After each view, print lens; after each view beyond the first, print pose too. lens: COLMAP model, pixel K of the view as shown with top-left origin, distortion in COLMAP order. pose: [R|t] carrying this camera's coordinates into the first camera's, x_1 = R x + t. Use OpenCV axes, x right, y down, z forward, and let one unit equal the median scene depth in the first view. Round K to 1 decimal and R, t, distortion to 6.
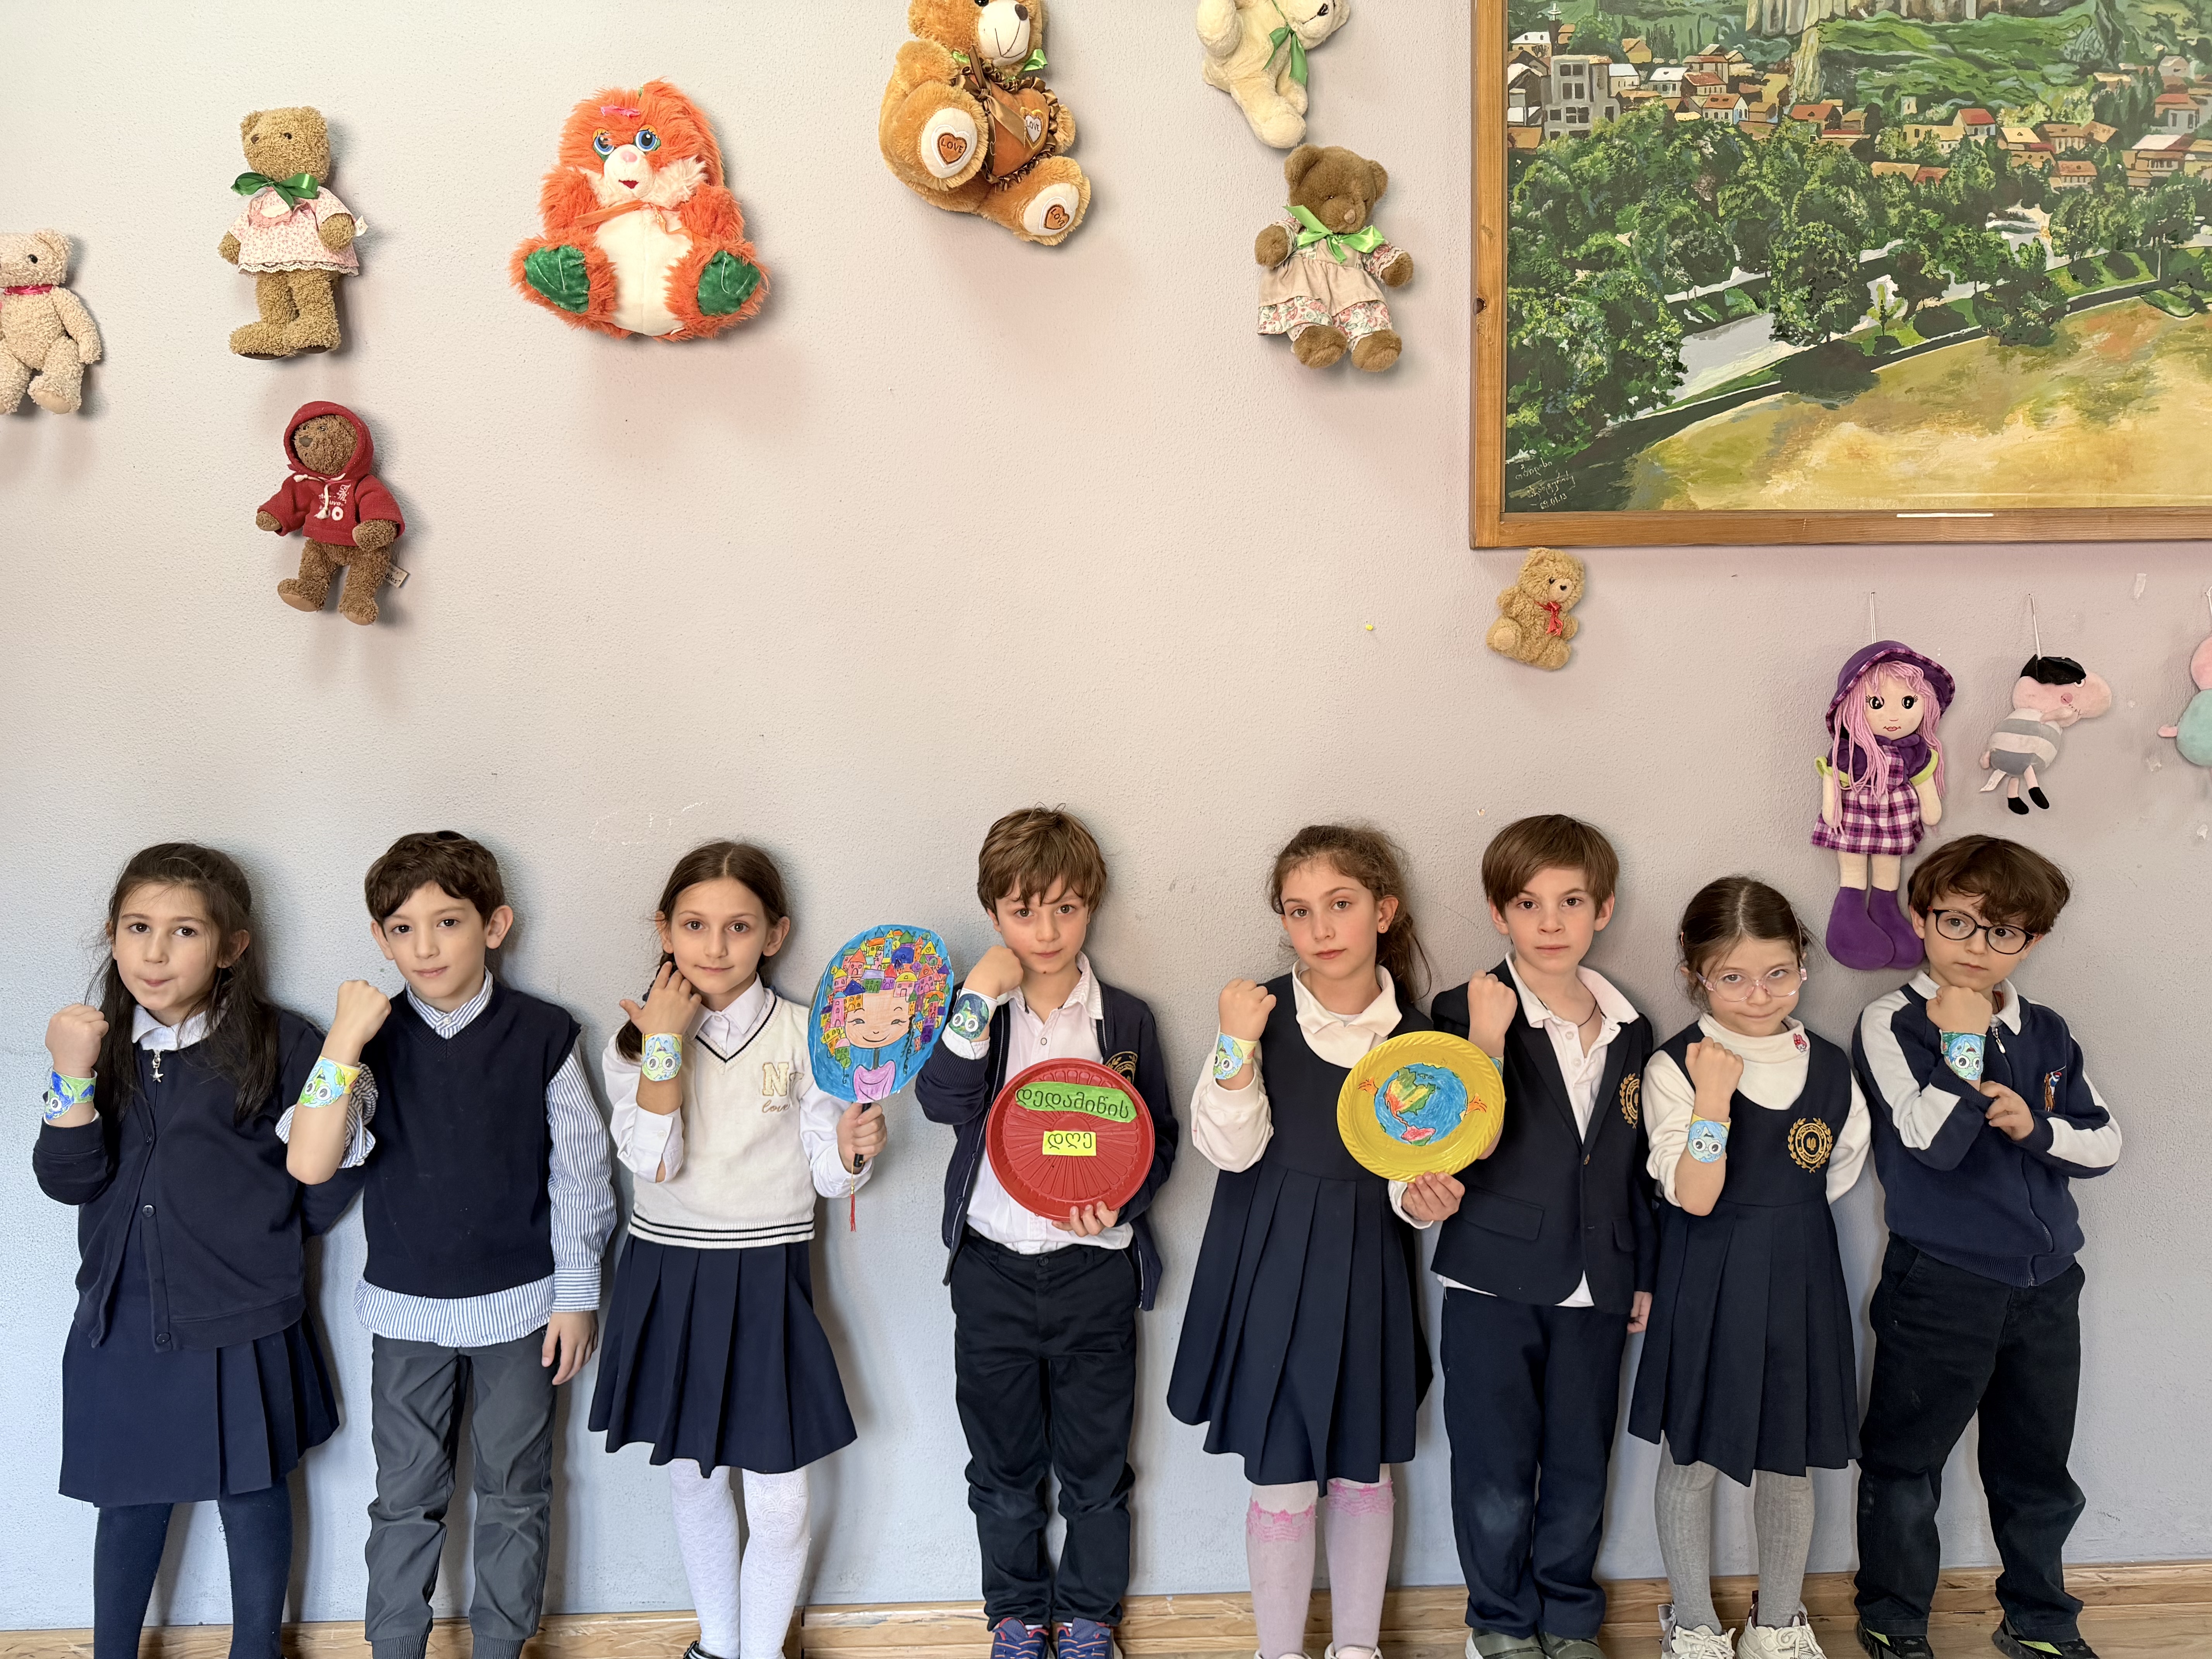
lens RADIAL K [[1551.4, 0, 1106.0], [0, 1551.4, 829.5], [0, 0, 1]] dist [-0.005918, -0.003226]
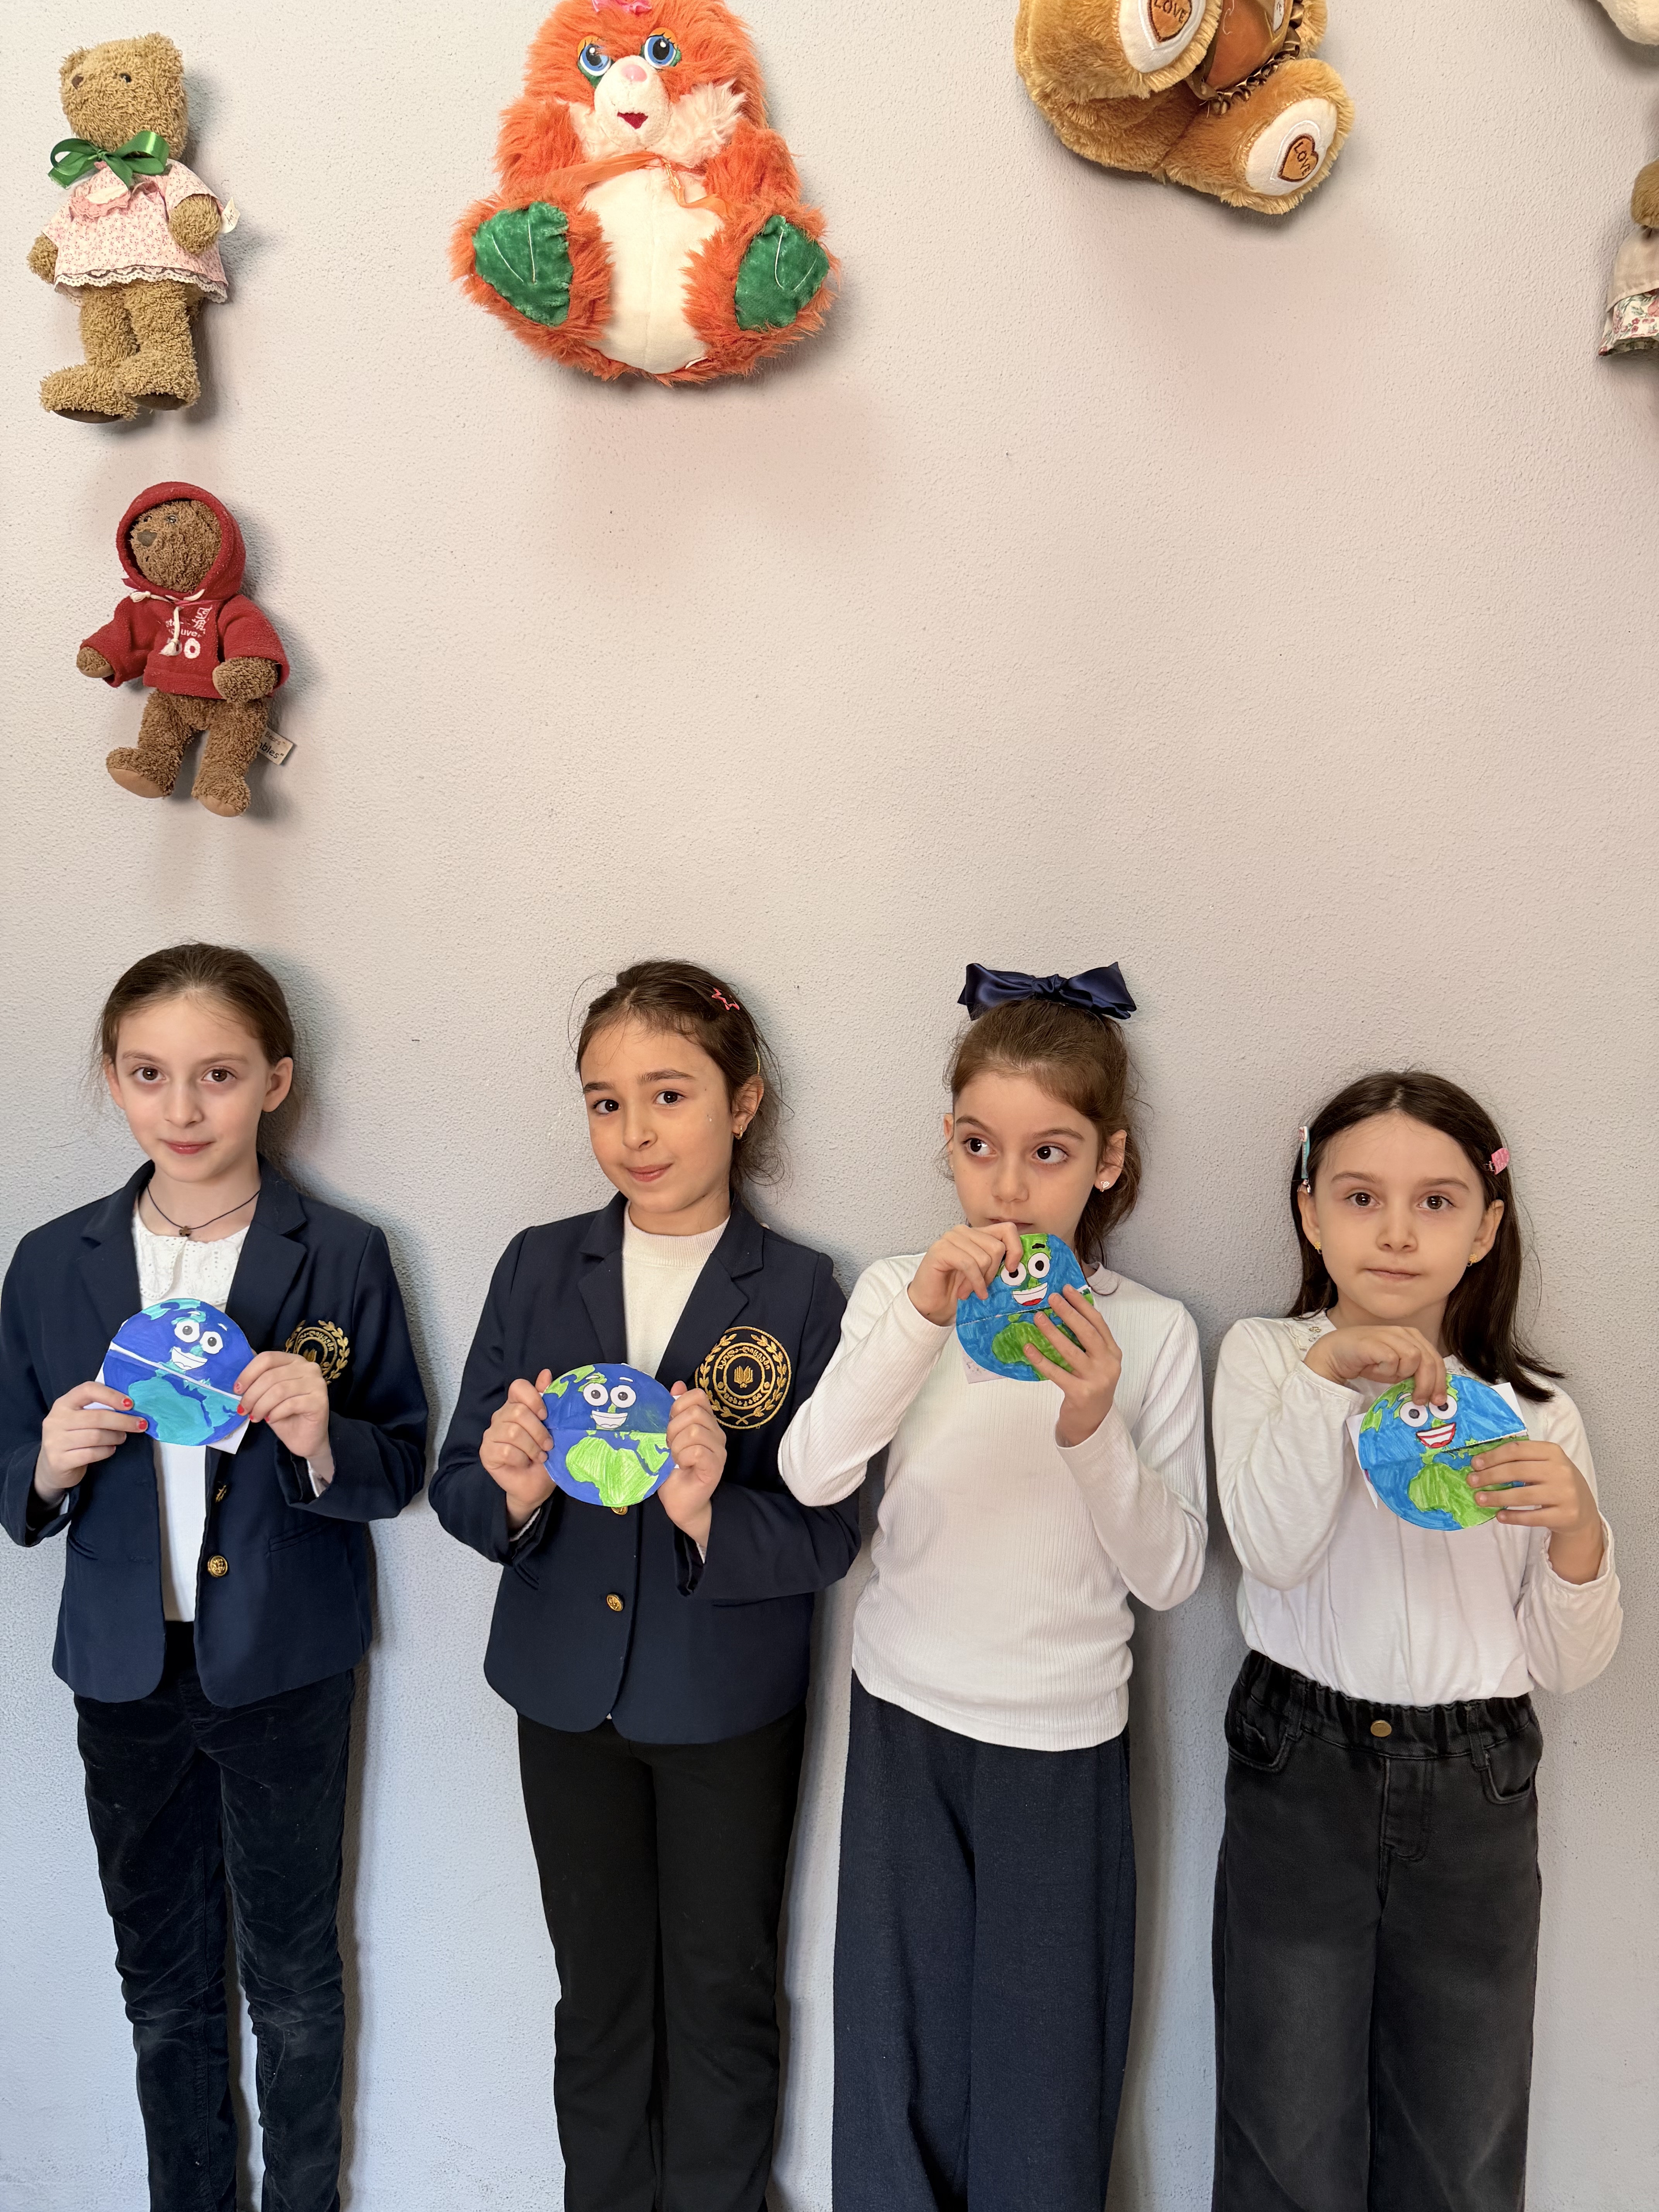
lens RADIAL K [[1551.4, 0, 829.5], [0, 1551.4, 1106.0], [0, 0, 1]] dist [-0.005918, -0.003226]
pose [[0.995694, 0.014499, -0.091561, -0.153419], [-0.013654, 0.999858, 0.009857, -0.015970], [0.091691, -0.008564, 0.995751, 0.347121]]
